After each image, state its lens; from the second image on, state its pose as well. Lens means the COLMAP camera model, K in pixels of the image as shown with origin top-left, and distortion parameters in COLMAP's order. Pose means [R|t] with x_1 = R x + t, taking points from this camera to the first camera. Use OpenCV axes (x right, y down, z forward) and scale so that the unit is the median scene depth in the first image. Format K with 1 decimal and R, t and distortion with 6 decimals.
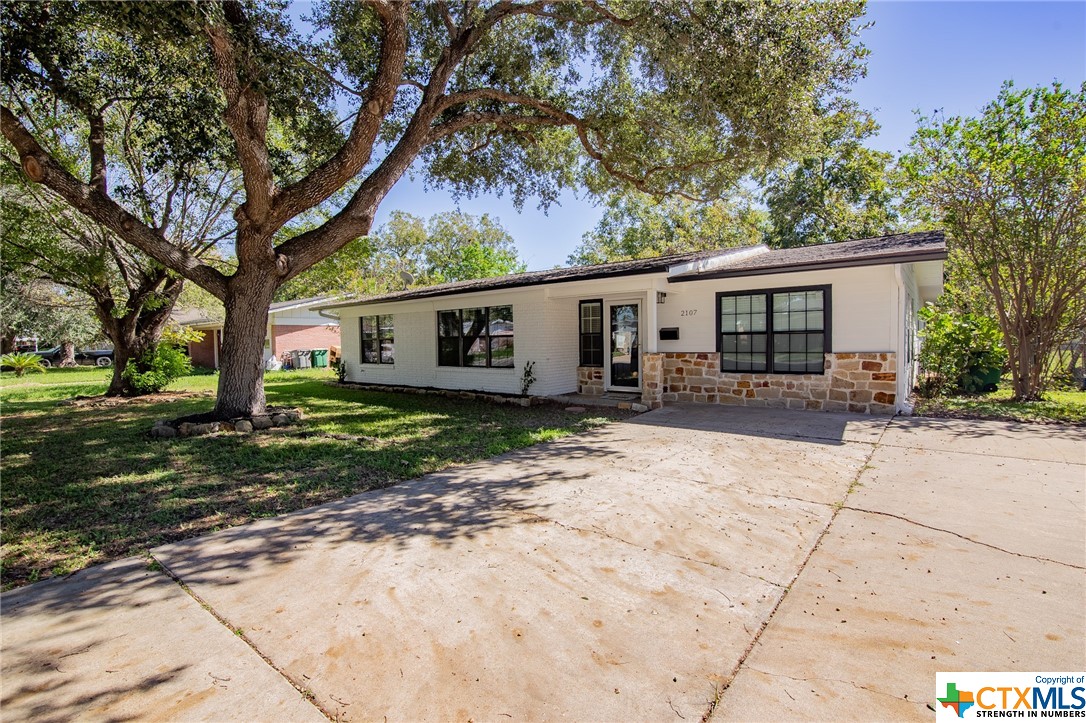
lens RADIAL K [[510.5, 0, 534.9], [0, 510.5, 361.3], [0, 0, 1]] dist [-0.003191, 0.000341]
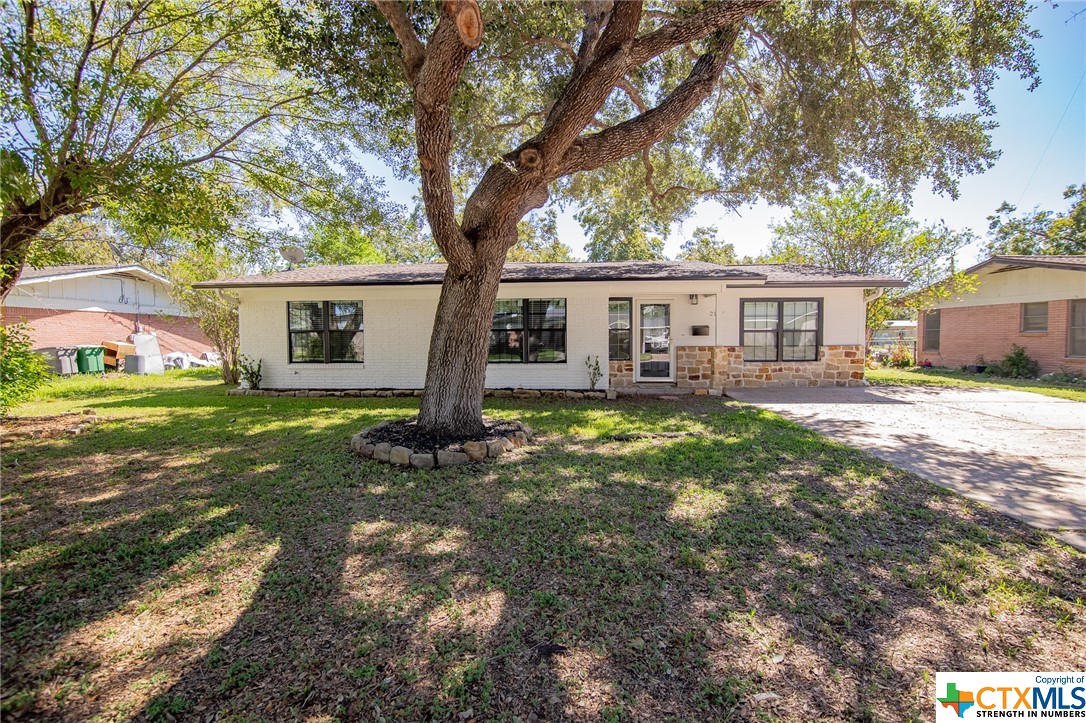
lens RADIAL K [[510.5, 0, 535.8], [0, 510.5, 357.9], [0, 0, 1]] dist [-0.003191, 0.000341]
pose [[0.803874, -0.010914, 0.594700, -0.818696], [0.016846, 0.999848, -0.004421, 0.009136], [-0.594562, 0.013572, 0.803935, 0.299632]]
